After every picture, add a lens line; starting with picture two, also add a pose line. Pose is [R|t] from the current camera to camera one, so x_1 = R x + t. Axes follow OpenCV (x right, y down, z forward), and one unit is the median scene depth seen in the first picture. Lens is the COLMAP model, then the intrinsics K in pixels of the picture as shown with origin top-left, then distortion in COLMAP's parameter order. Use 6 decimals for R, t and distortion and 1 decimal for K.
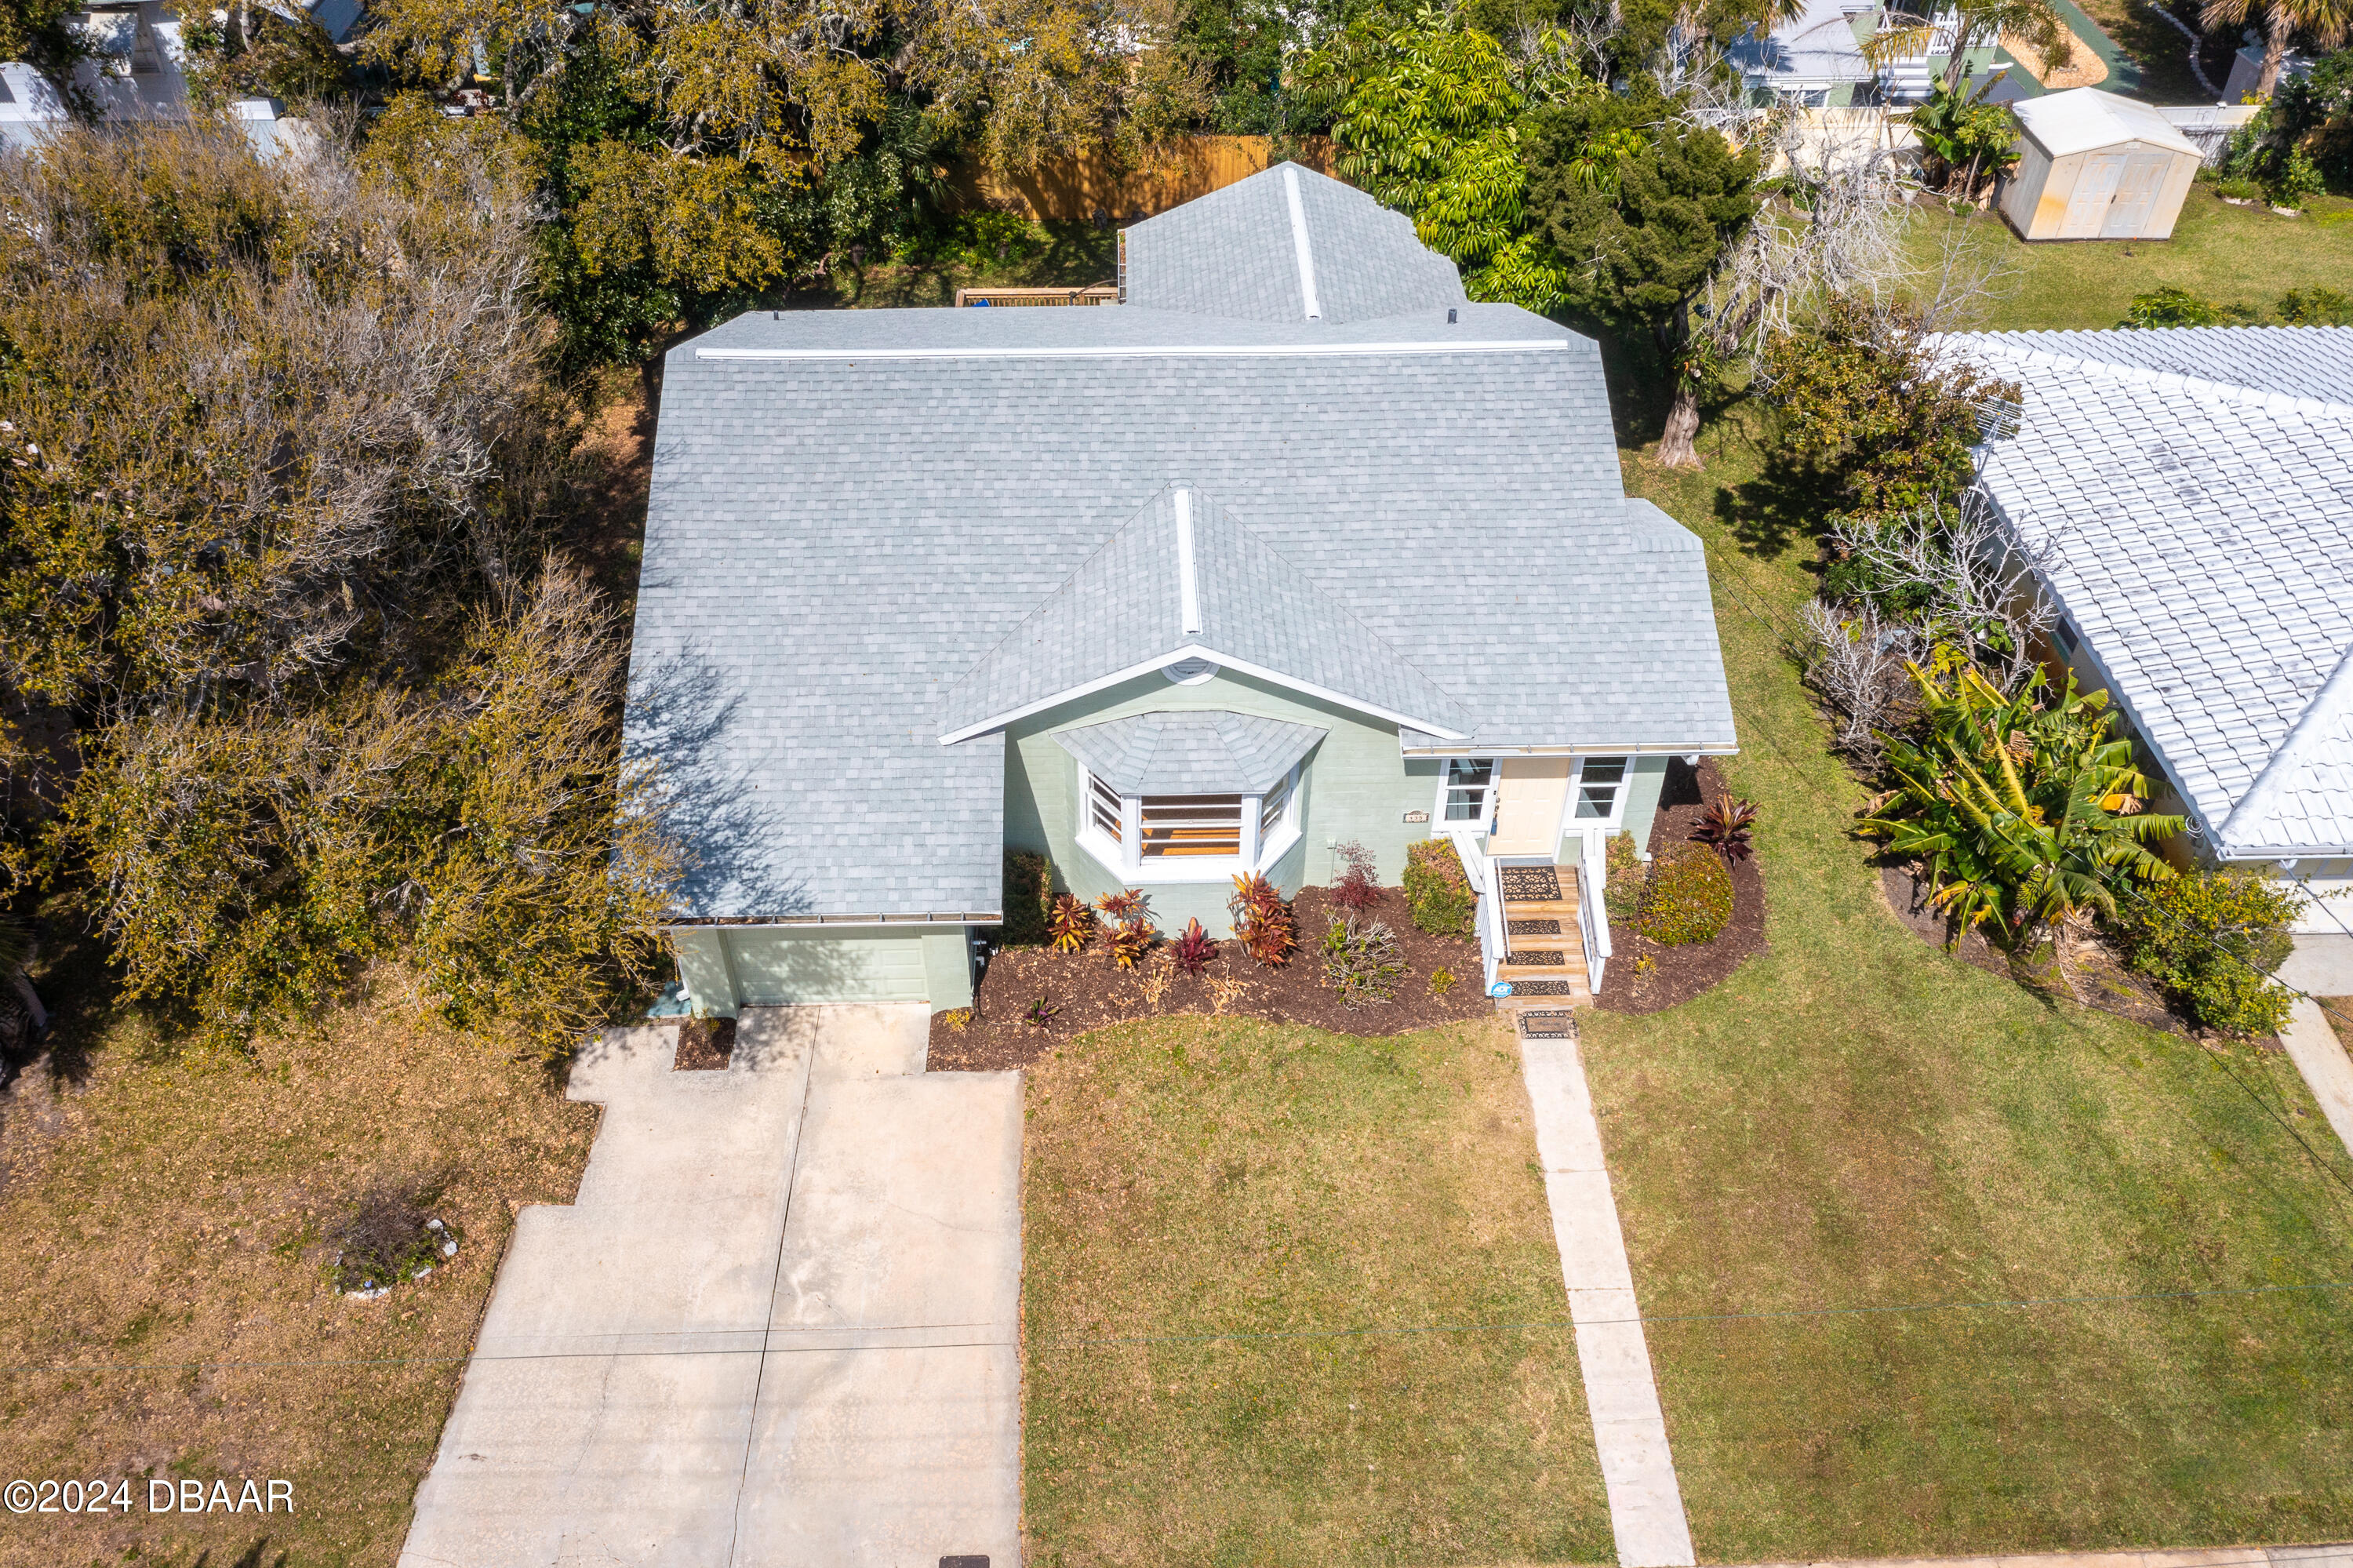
lens RADIAL K [[1827.4, 0, 1163.3], [0, 1827.4, 774.8], [0, 0, 1]] dist [-0.002043, 0.008865]
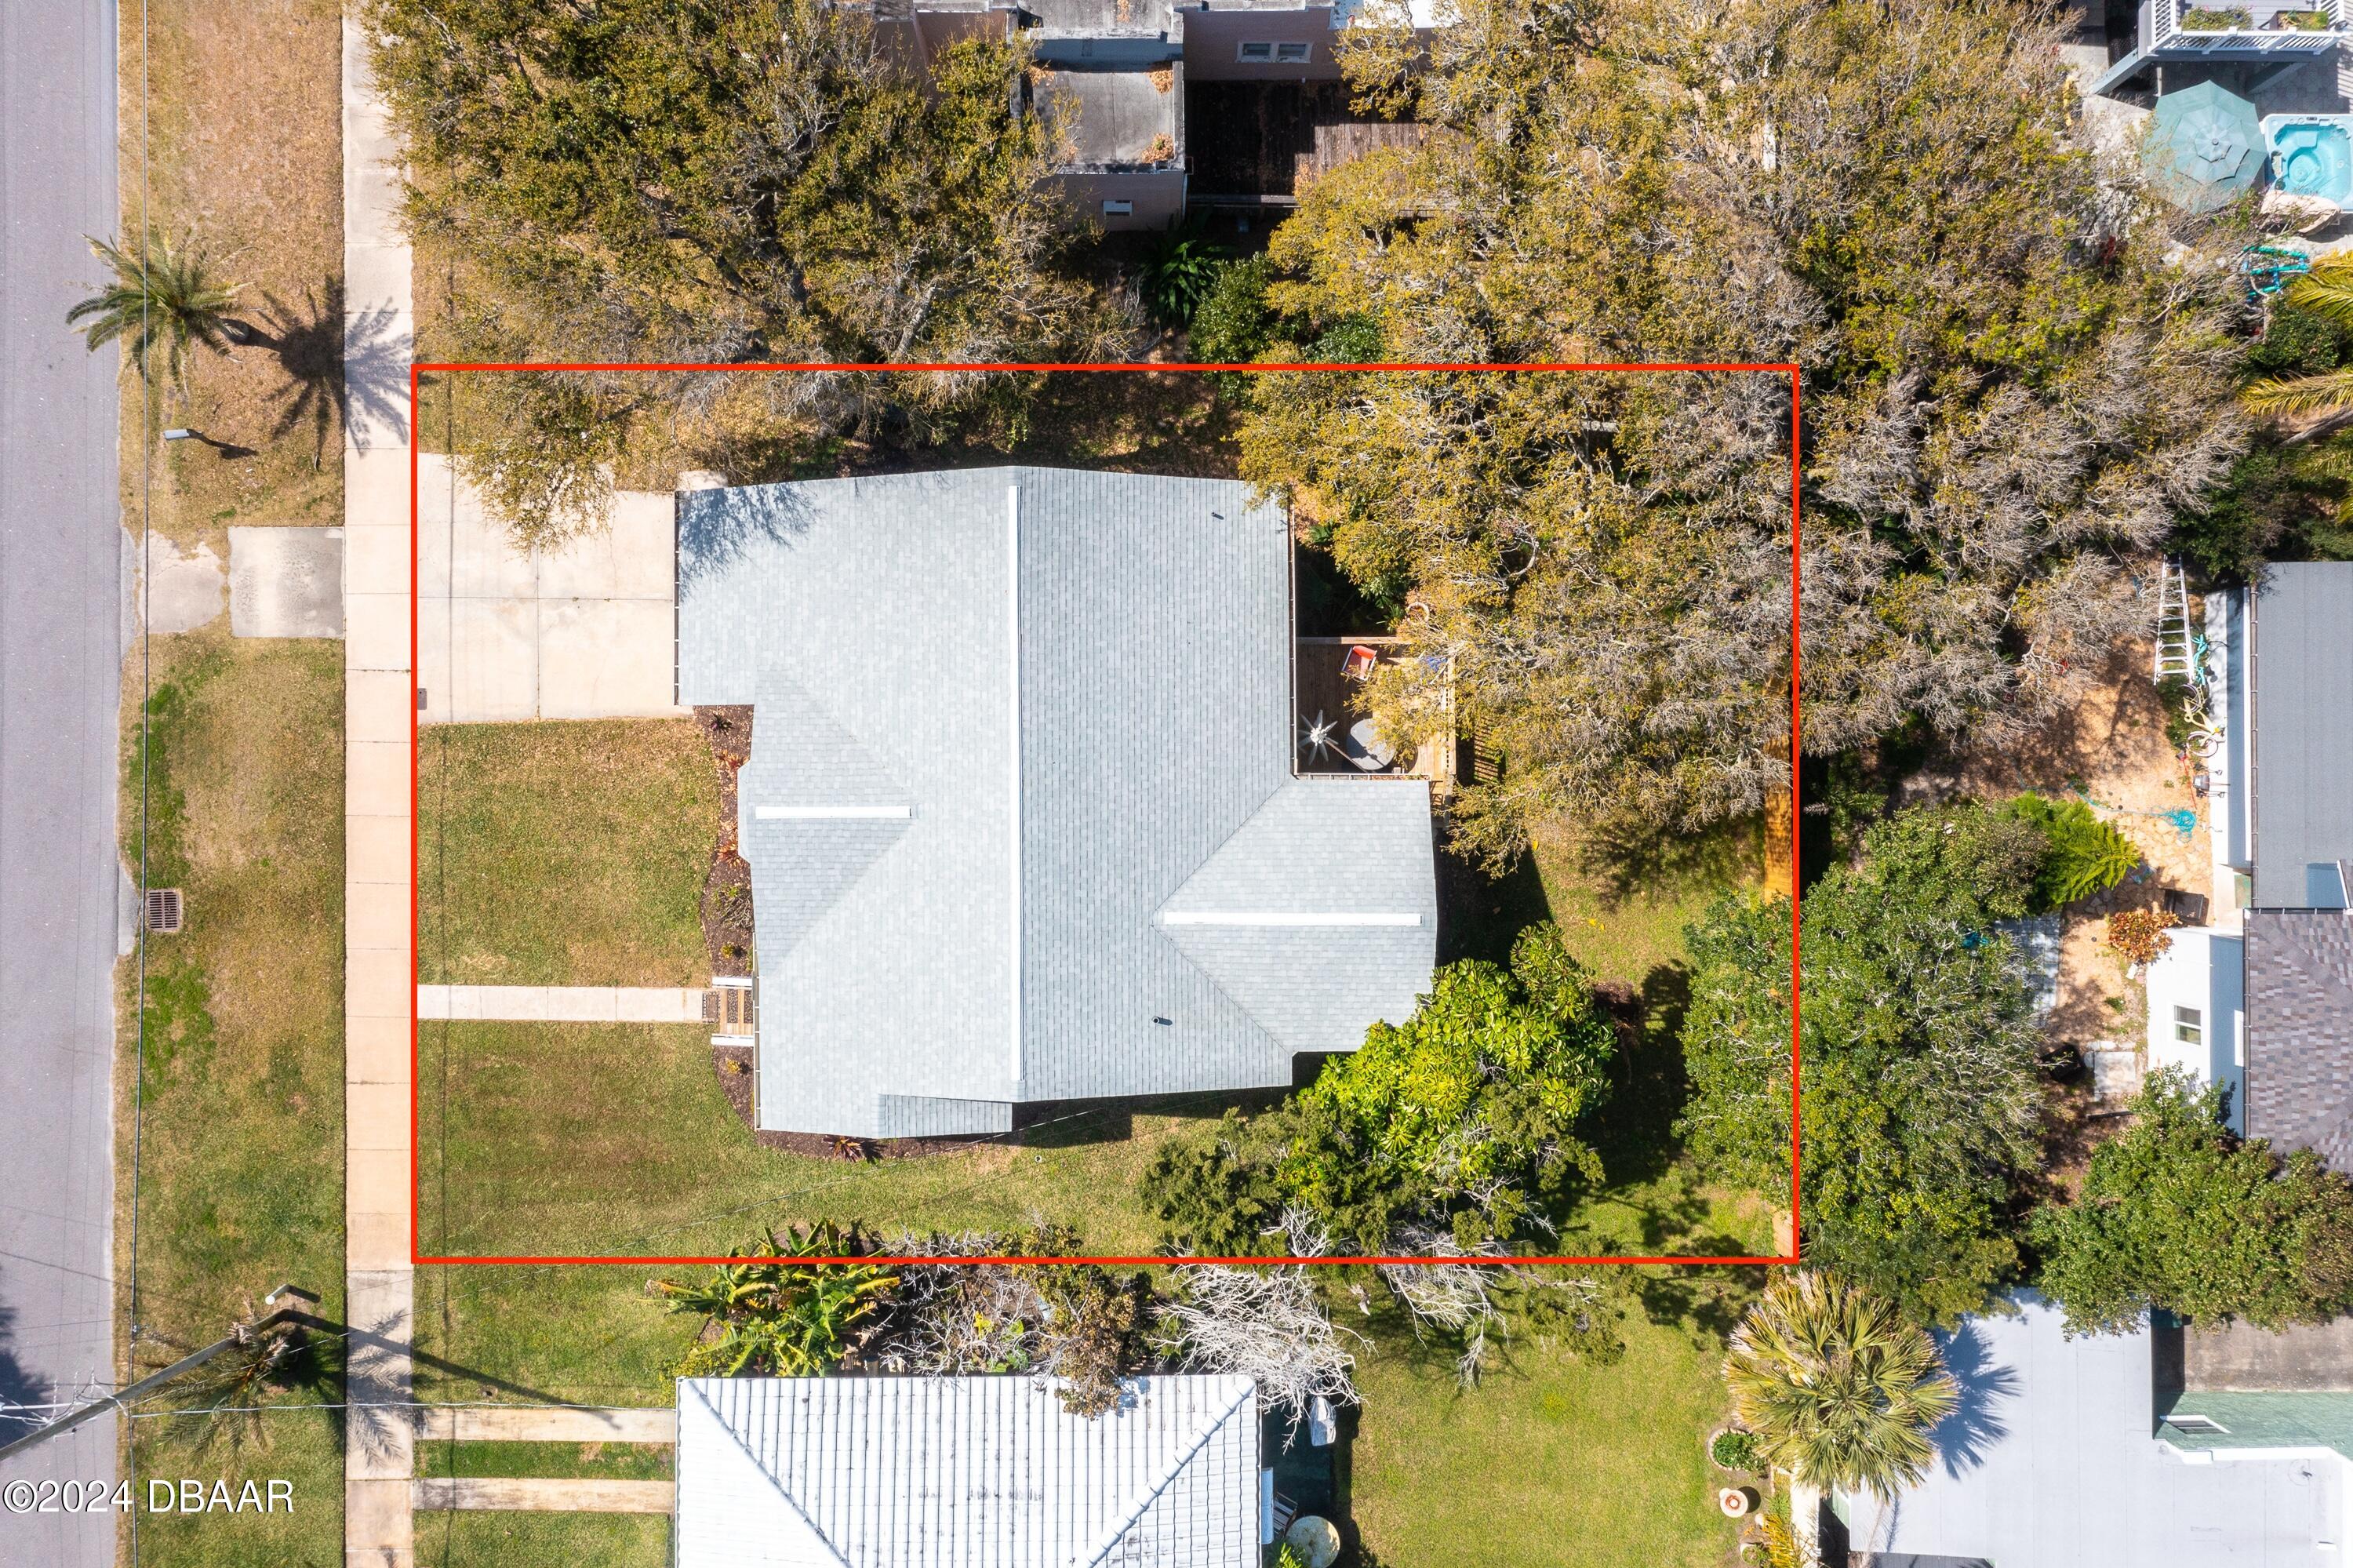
lens RADIAL K [[1896.1, 0, 1171.0], [0, 1896.1, 808.8], [0, 0, 1]] dist [-0.002658, 0.010399]
pose [[-0.029367, 0.999566, -0.002223, 0.005044], [-0.671814, -0.018091, 0.740499, -1.558283], [0.740138, 0.023240, 0.672054, 0.077763]]
